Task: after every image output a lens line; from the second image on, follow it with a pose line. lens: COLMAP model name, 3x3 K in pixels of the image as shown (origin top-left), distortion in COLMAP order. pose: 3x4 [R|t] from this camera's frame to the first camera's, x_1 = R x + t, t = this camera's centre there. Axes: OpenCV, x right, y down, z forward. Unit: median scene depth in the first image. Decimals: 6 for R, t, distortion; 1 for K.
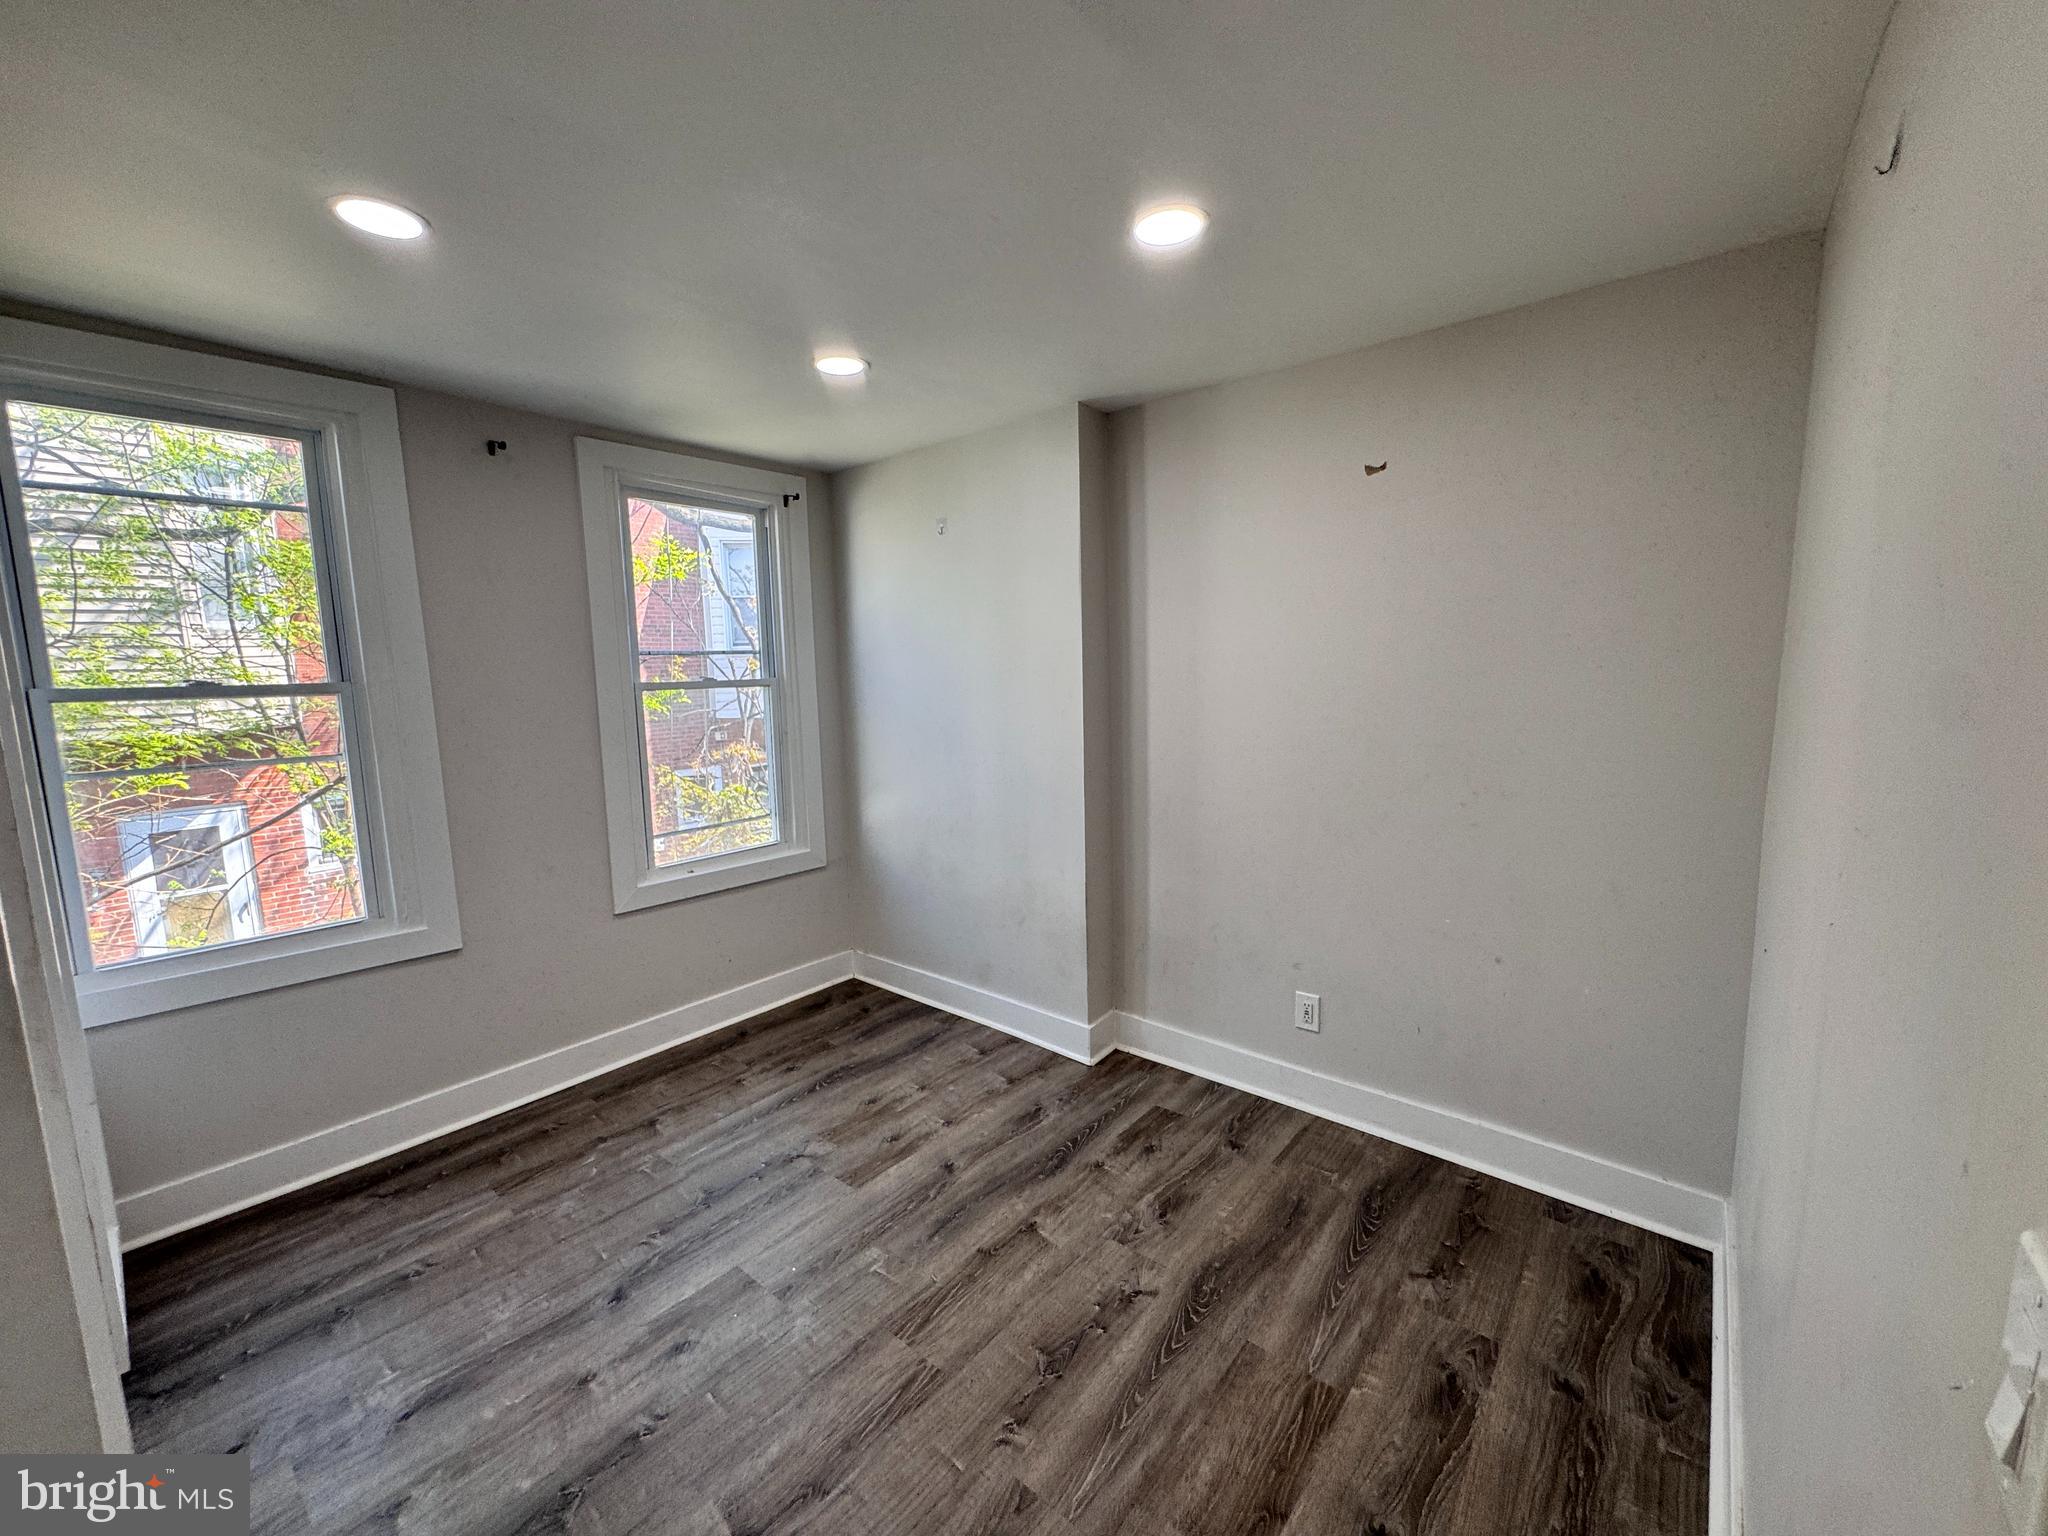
lens RADIAL K [[820.9, 0, 1020.7], [0, 820.9, 766.9], [0, 0, 1]] dist [-0.003922, 0.000602]
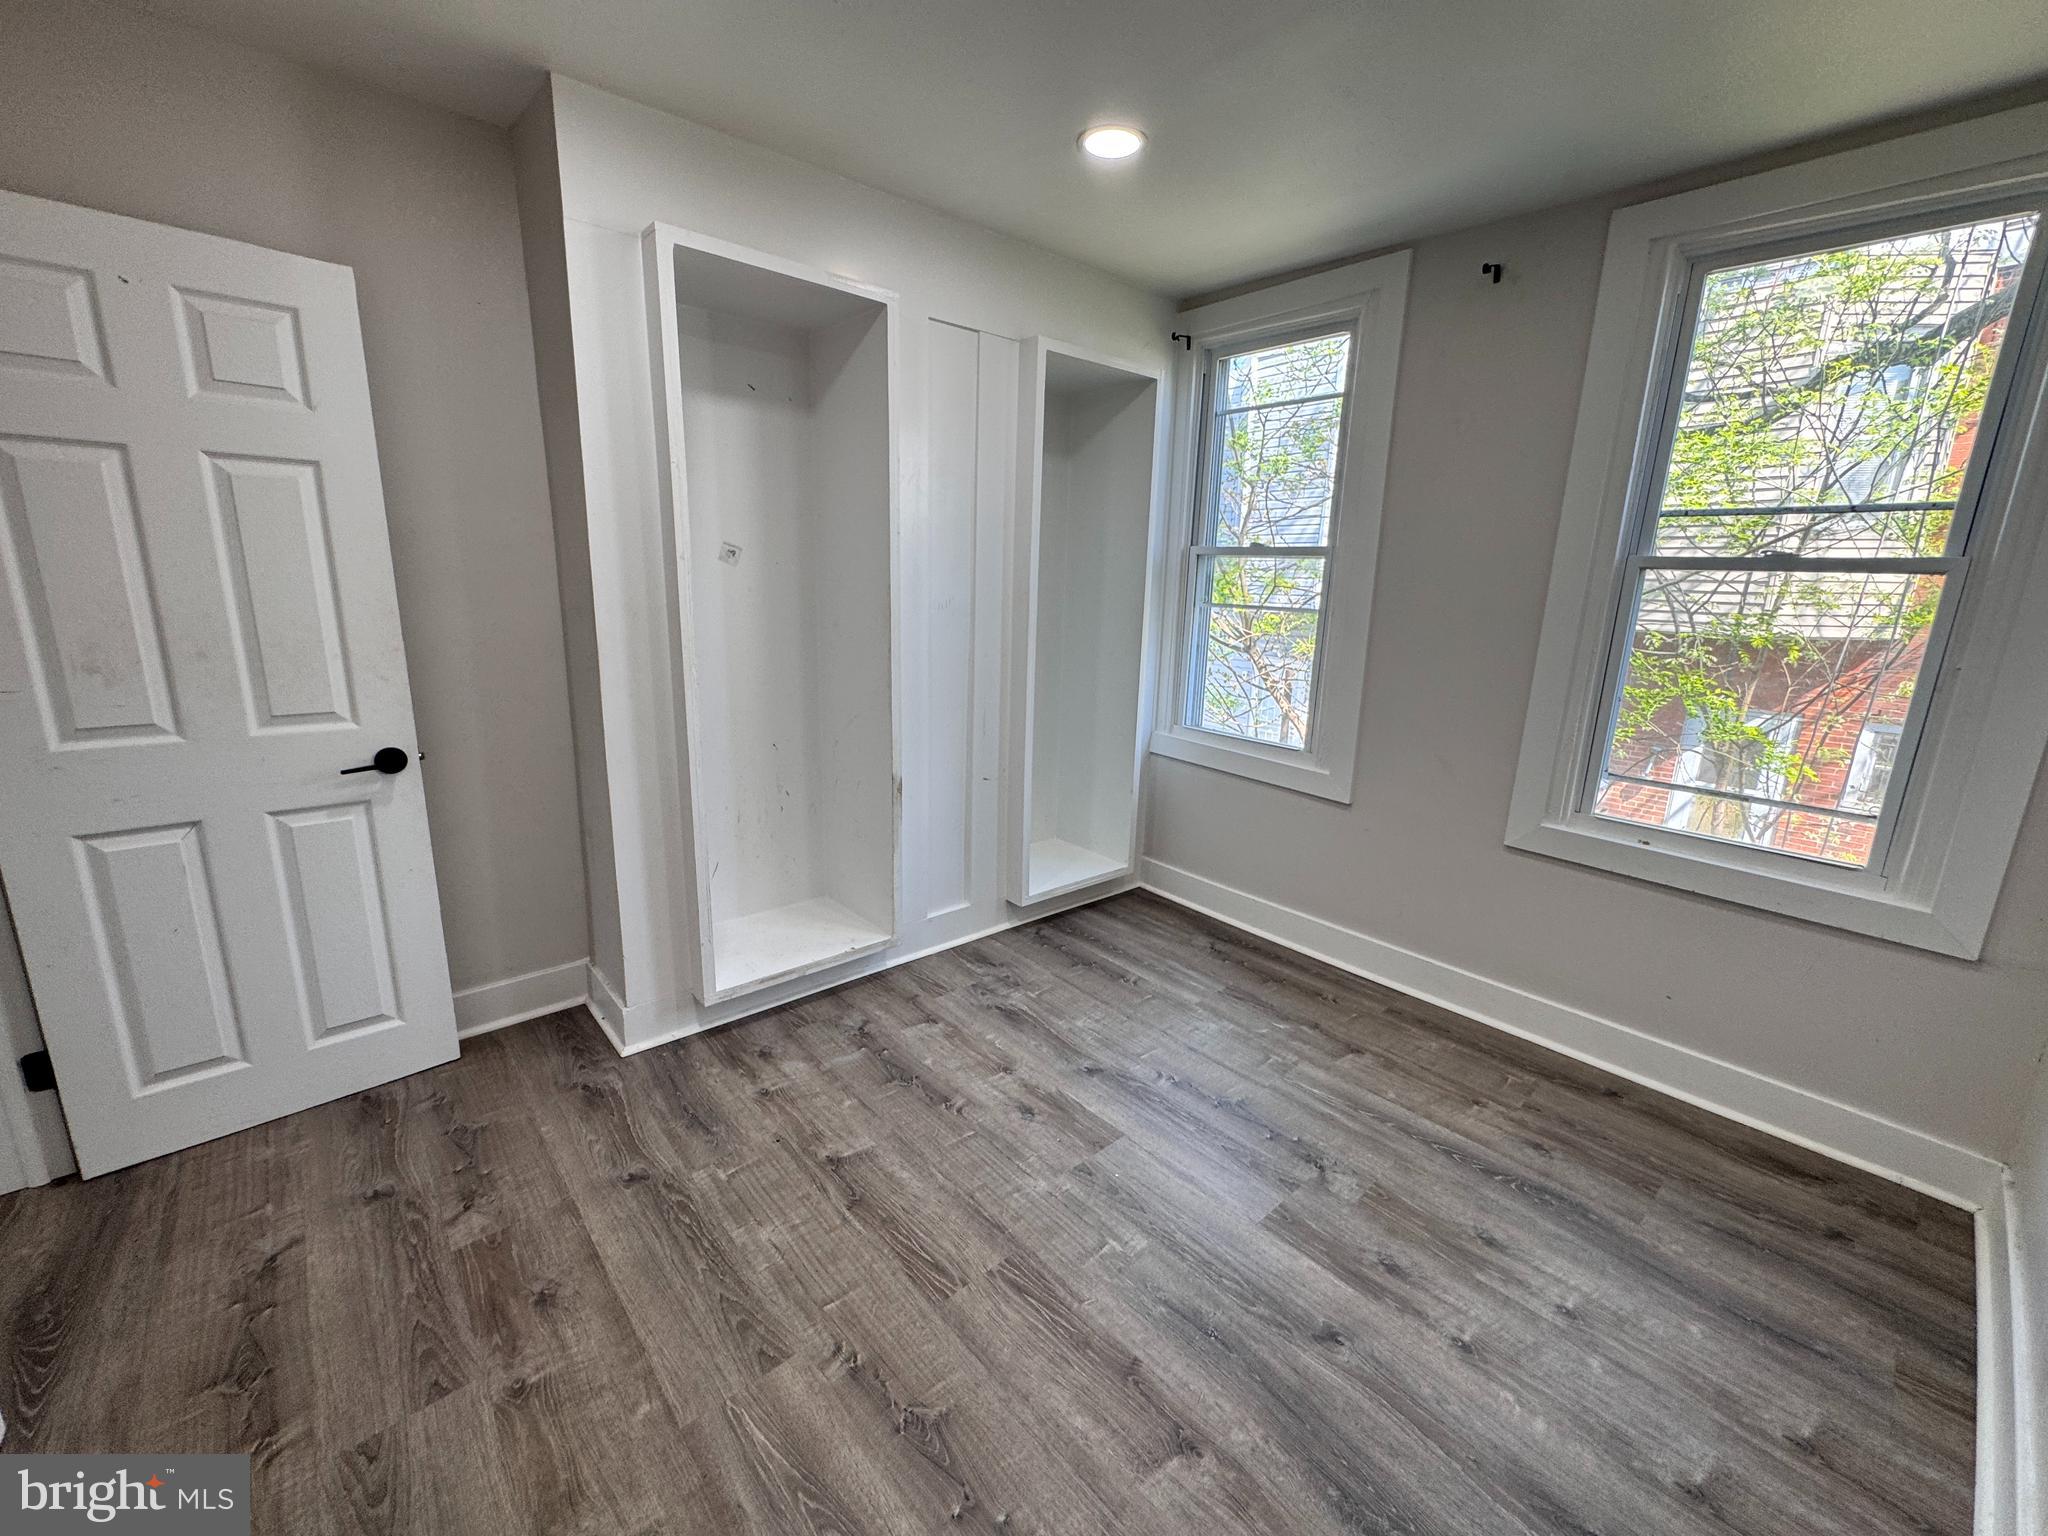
lens RADIAL K [[820.9, 0, 1020.7], [0, 820.9, 766.9], [0, 0, 1]] dist [-0.003922, 0.000602]
pose [[-0.149401, 0.241840, -0.958745, 0.435778], [-0.151258, 0.952626, 0.263866, -0.046540], [0.977139, 0.184440, -0.105743, 0.764965]]
